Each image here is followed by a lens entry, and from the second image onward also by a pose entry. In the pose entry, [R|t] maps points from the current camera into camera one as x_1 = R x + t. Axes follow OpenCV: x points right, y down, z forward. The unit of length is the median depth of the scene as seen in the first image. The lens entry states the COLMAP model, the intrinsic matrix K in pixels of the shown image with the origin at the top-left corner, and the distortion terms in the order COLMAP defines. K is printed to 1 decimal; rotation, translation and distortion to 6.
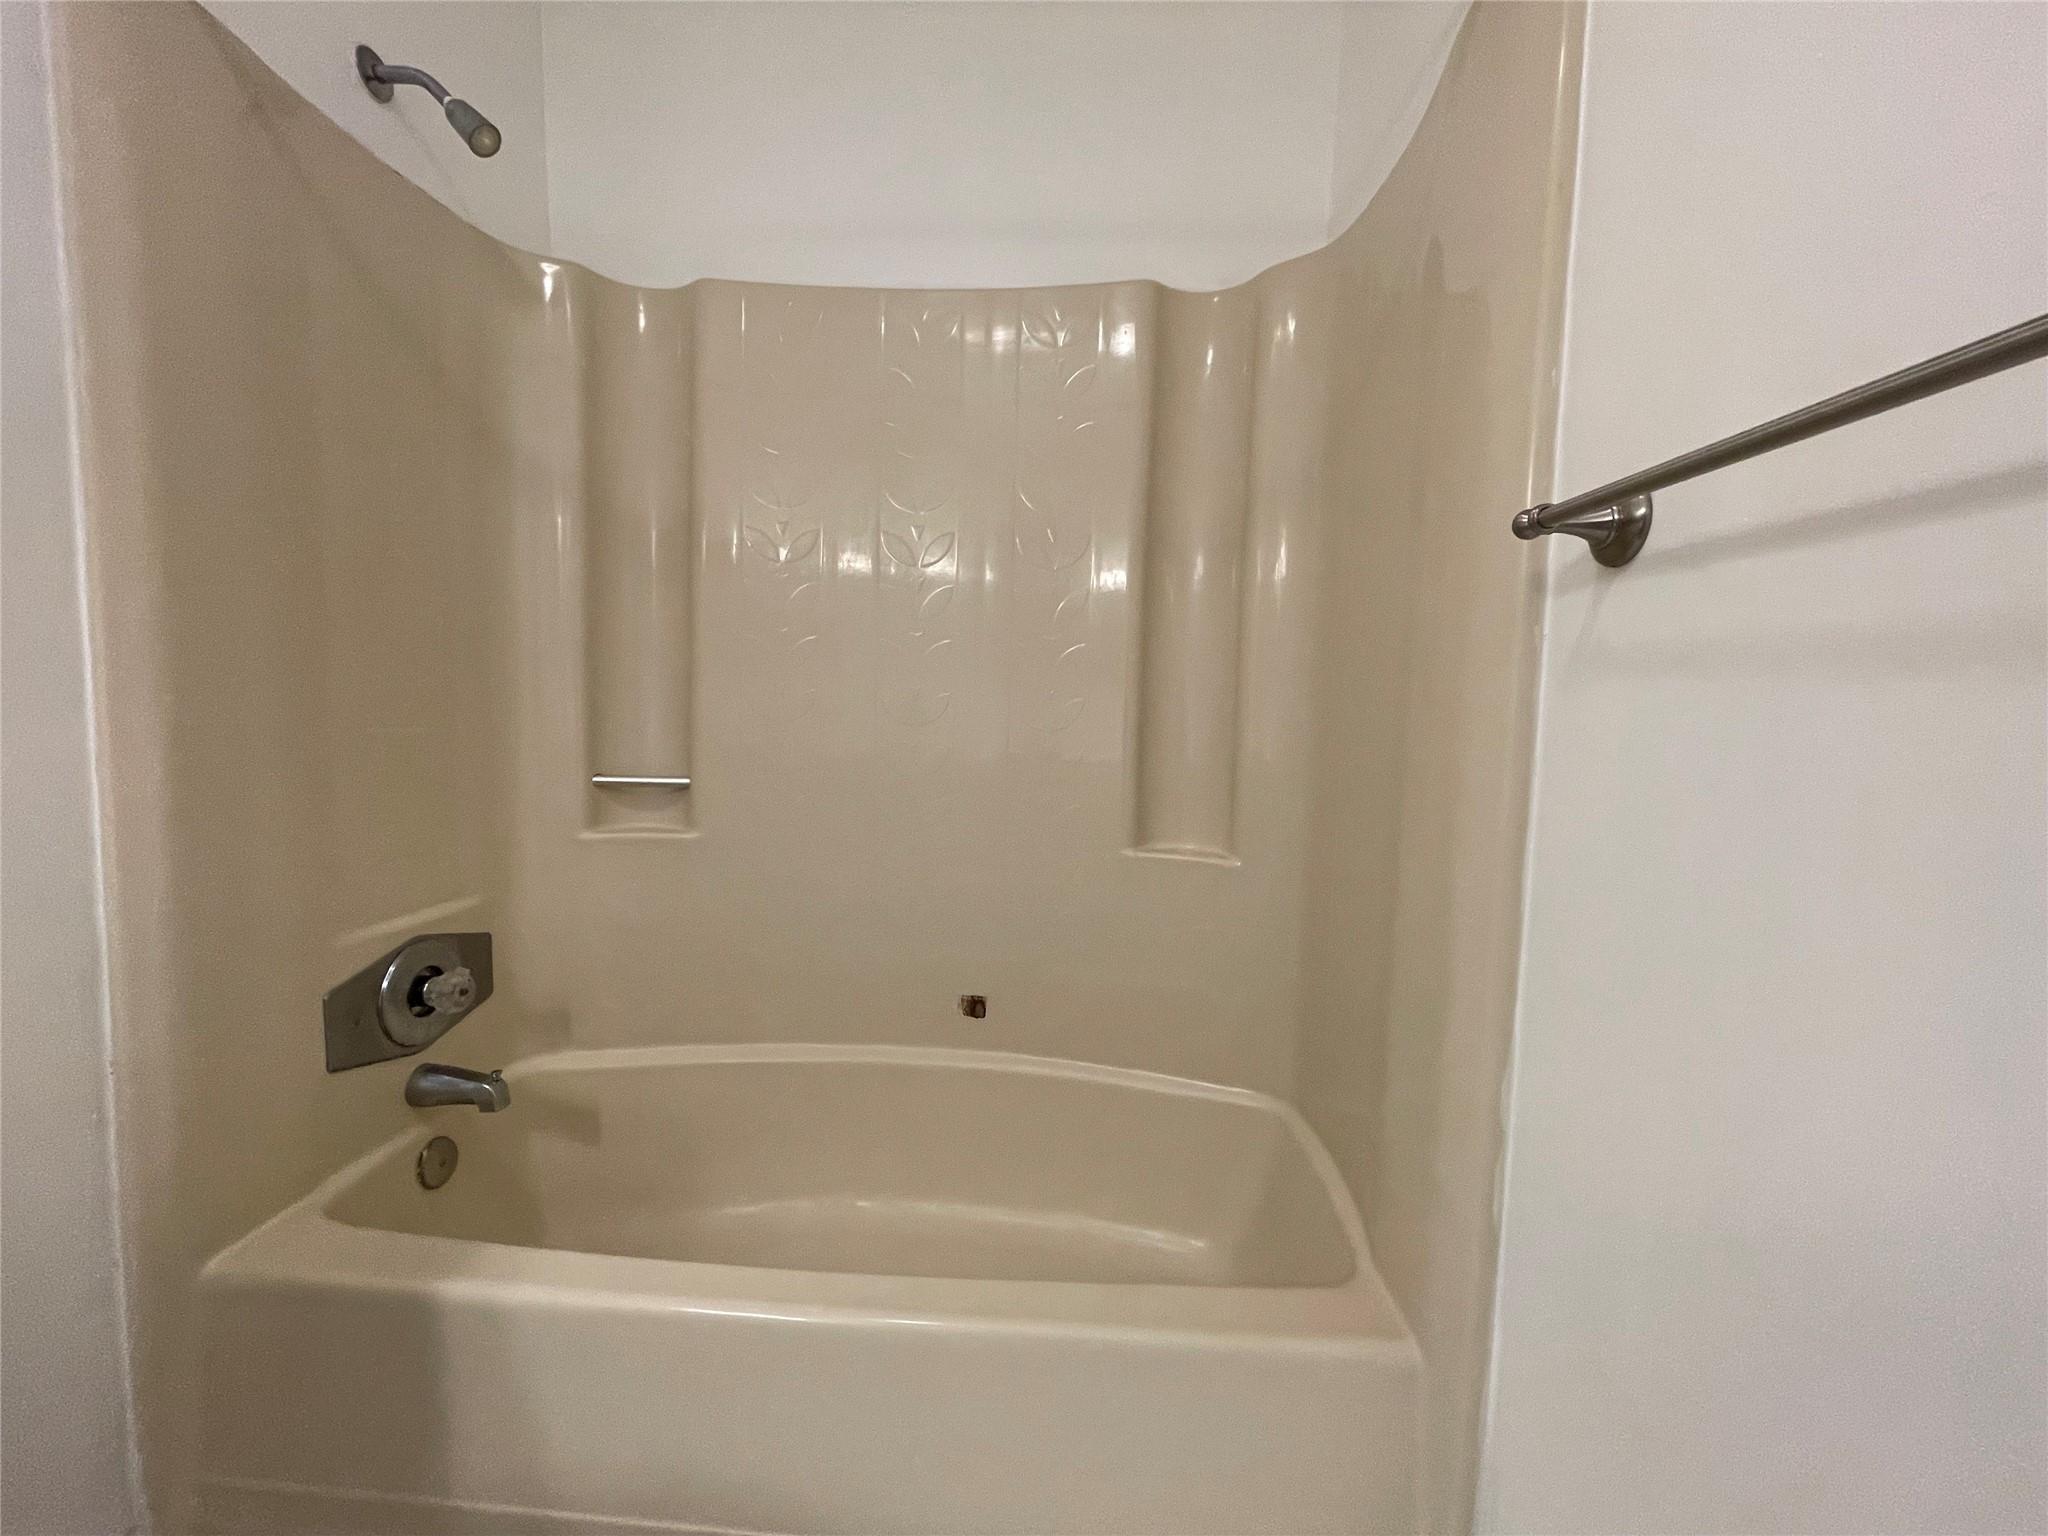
lens RADIAL K [[826.4, 0, 1020.5], [0, 826.4, 764.8], [0, 0, 1]] dist [-0.007205, 0.000773]
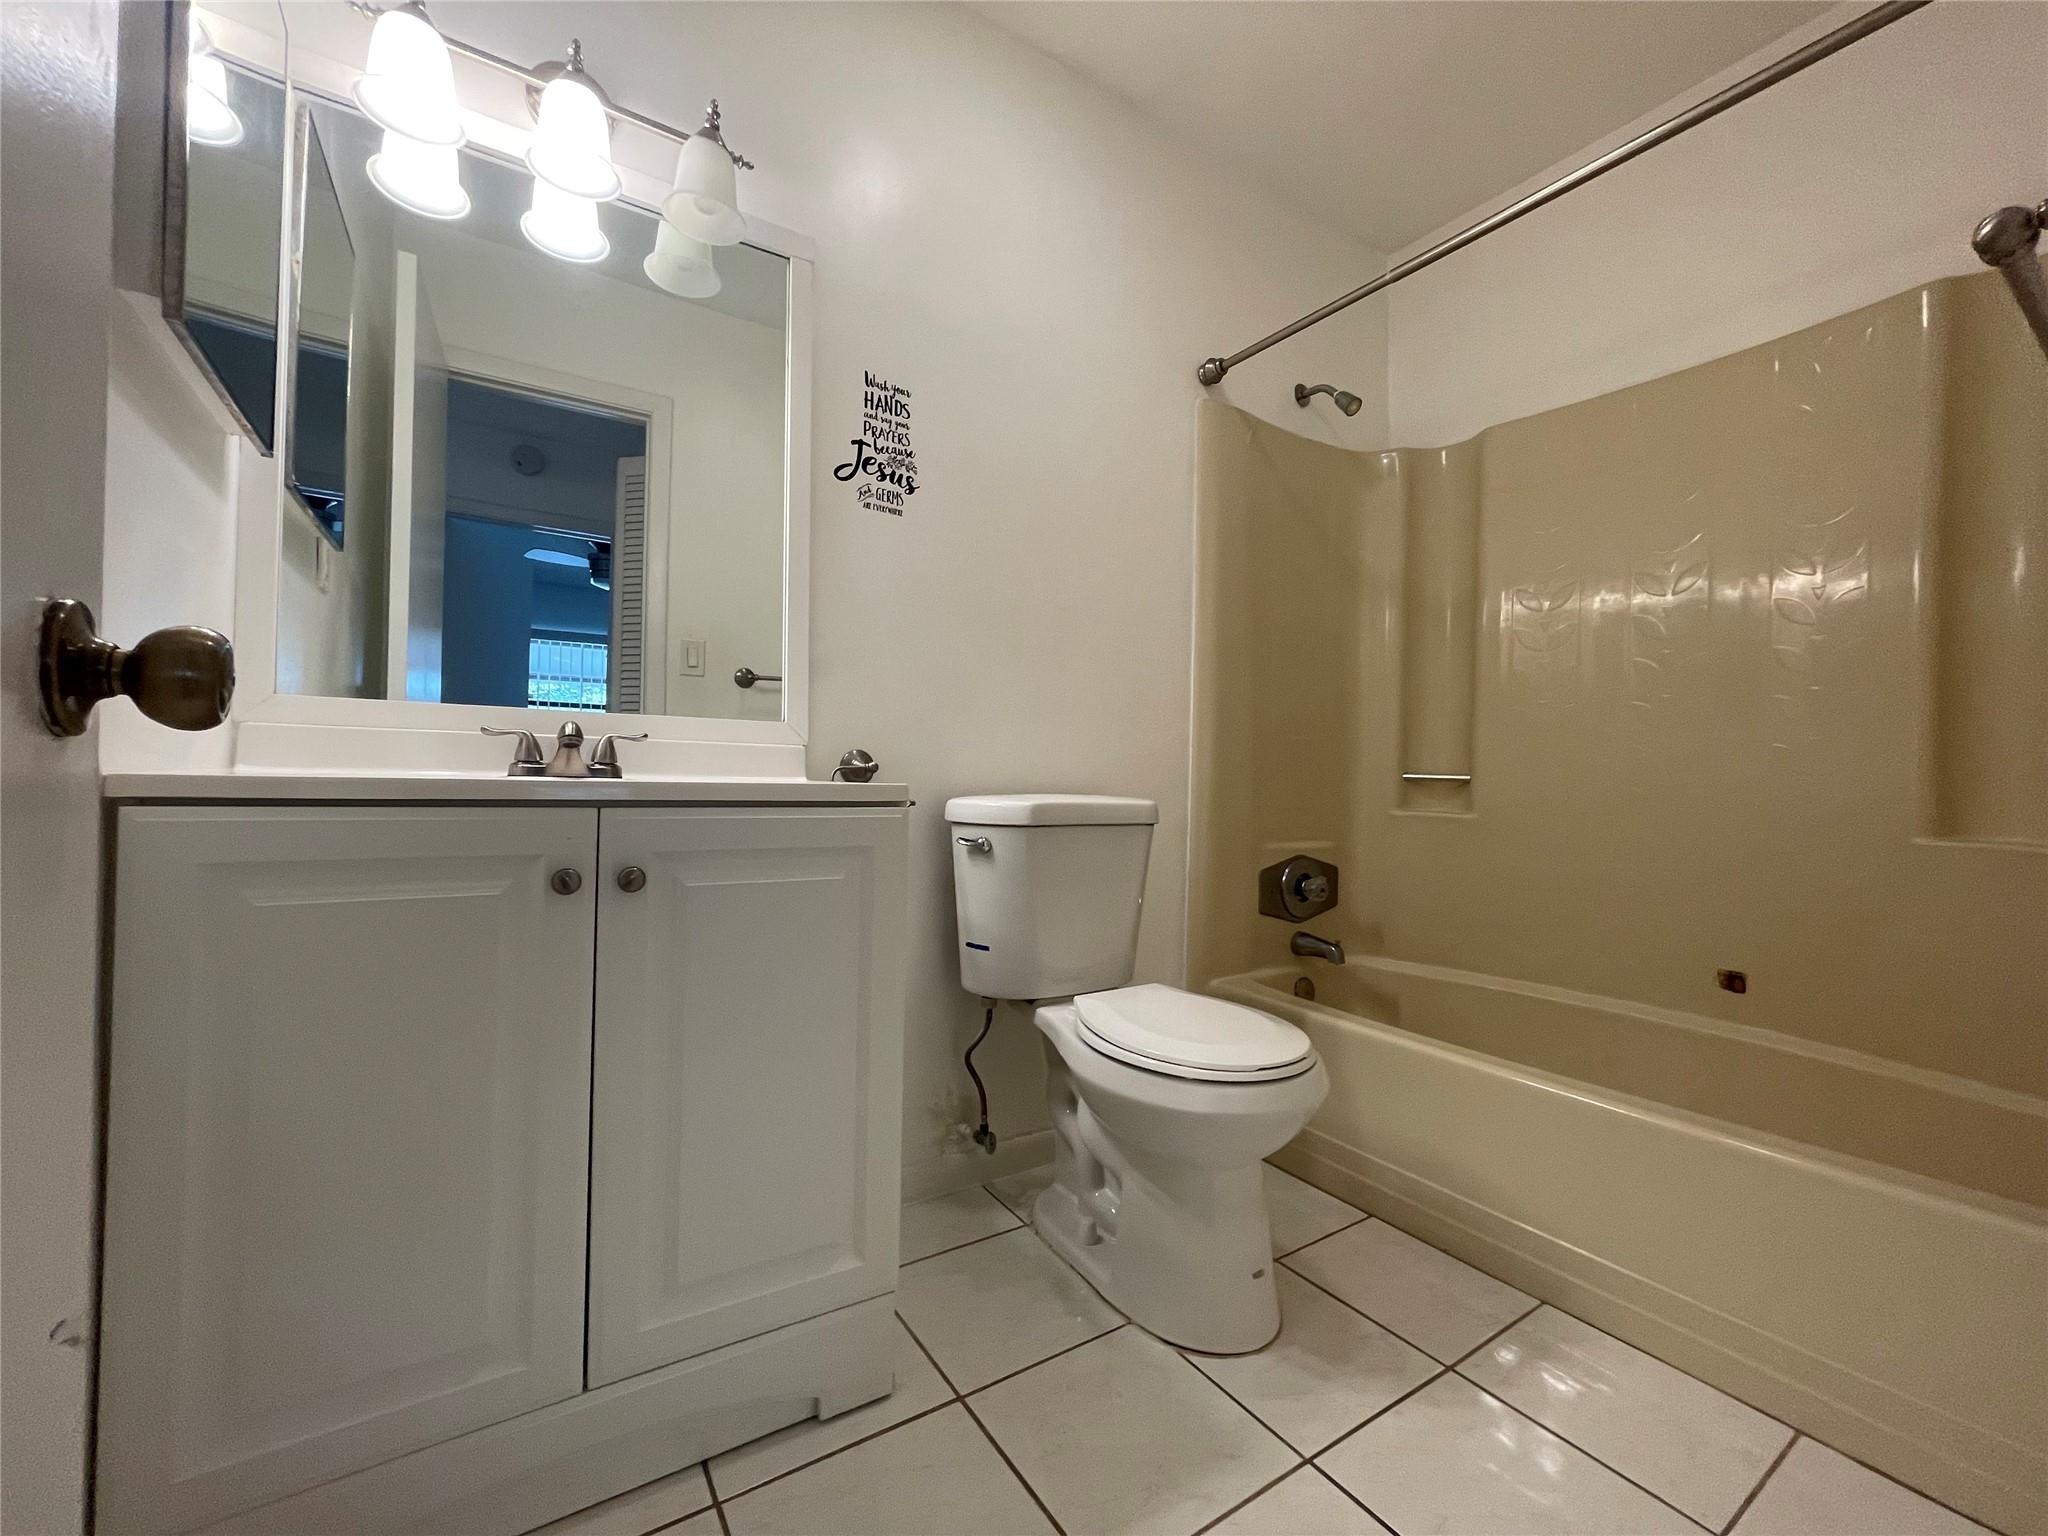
lens RADIAL K [[826.4, 0, 1022.9], [0, 826.4, 768.3], [0, 0, 1]] dist [-0.007205, 0.000773]
pose [[0.605486, -0.016887, -0.795677, 0.296062], [-0.067863, 0.995038, -0.072760, 0.185162], [0.792957, 0.098052, 0.601336, -0.519207]]
